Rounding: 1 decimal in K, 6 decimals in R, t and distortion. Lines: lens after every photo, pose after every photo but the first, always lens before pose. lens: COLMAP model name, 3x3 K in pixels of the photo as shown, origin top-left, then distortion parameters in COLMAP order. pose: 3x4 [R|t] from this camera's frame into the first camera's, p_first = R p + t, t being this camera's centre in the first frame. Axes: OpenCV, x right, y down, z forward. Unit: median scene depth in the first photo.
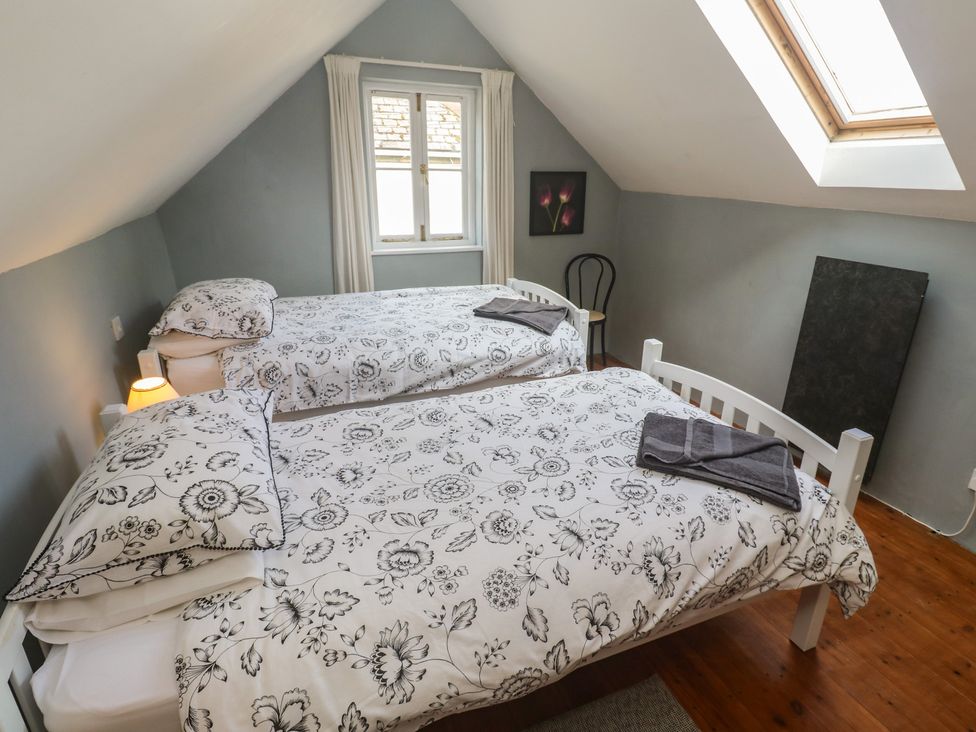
lens RADIAL K [[533.7, 0, 496.1], [0, 533.7, 364.3], [0, 0, 1]] dist [-0.006075, -0.006637]
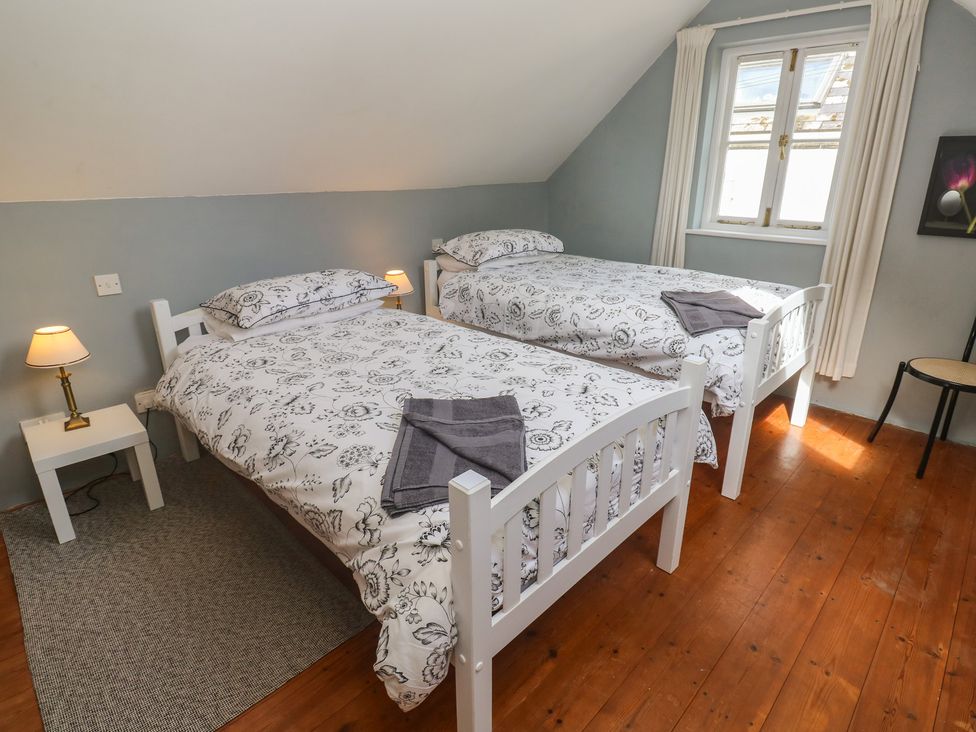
lens RADIAL K [[533.7, 0, 498.2], [0, 533.7, 357.9], [0, 0, 1]] dist [-0.006075, -0.006637]
pose [[0.391227, 0.295989, -0.871397, 0.820670], [-0.309635, 0.934001, 0.178238, -0.091062], [0.866642, 0.200083, 0.457054, 0.472361]]
